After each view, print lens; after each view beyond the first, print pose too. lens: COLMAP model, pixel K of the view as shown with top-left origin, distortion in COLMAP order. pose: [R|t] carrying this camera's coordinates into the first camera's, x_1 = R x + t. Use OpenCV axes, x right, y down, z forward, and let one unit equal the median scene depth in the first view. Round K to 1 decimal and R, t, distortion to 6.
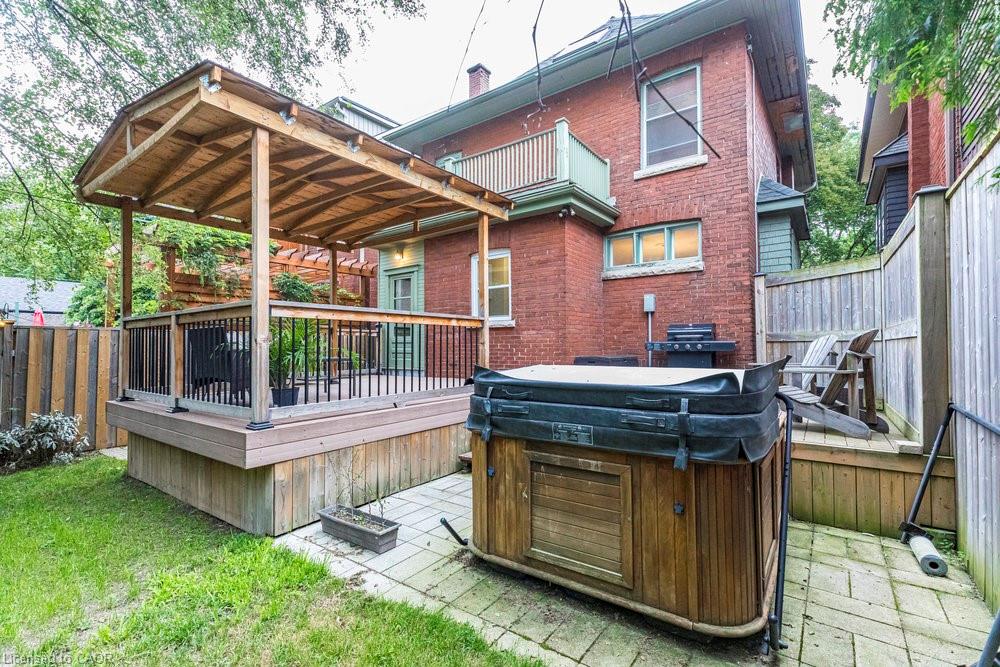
lens RADIAL K [[452.4, 0, 500.0], [0, 452.4, 334.3], [0, 0, 1]] dist [-0.000406, -0.000030]
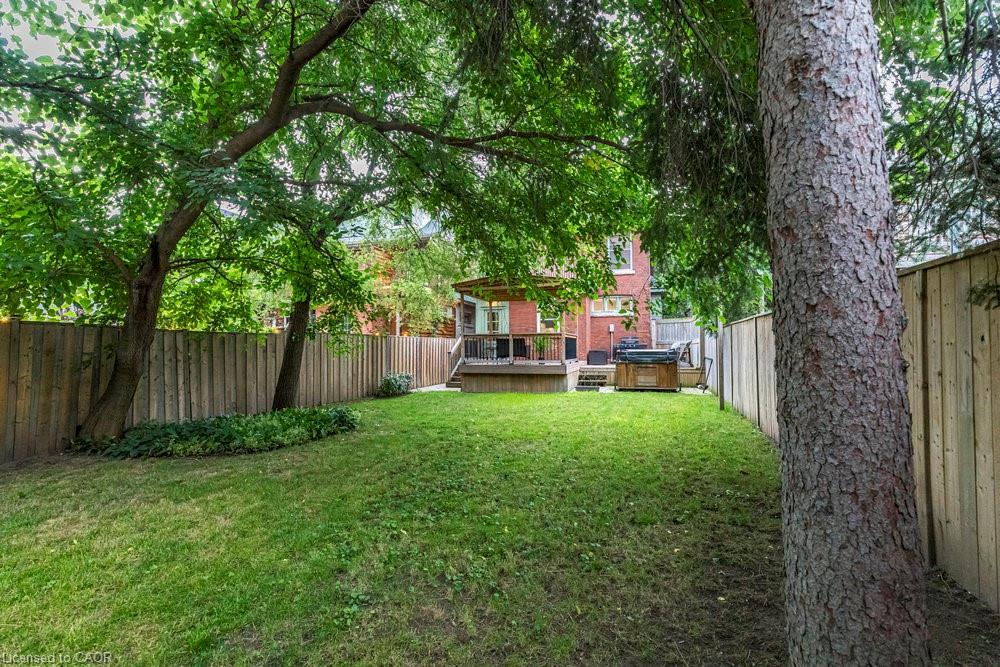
lens RADIAL K [[452.4, 0, 499.8], [0, 452.4, 338.2], [0, 0, 1]] dist [-0.000406, -0.000030]
pose [[0.950535, 0.012351, 0.310372, -1.789470], [-0.012428, 0.999921, -0.001731, -0.004468], [-0.310369, -0.002211, 0.950613, -2.016654]]
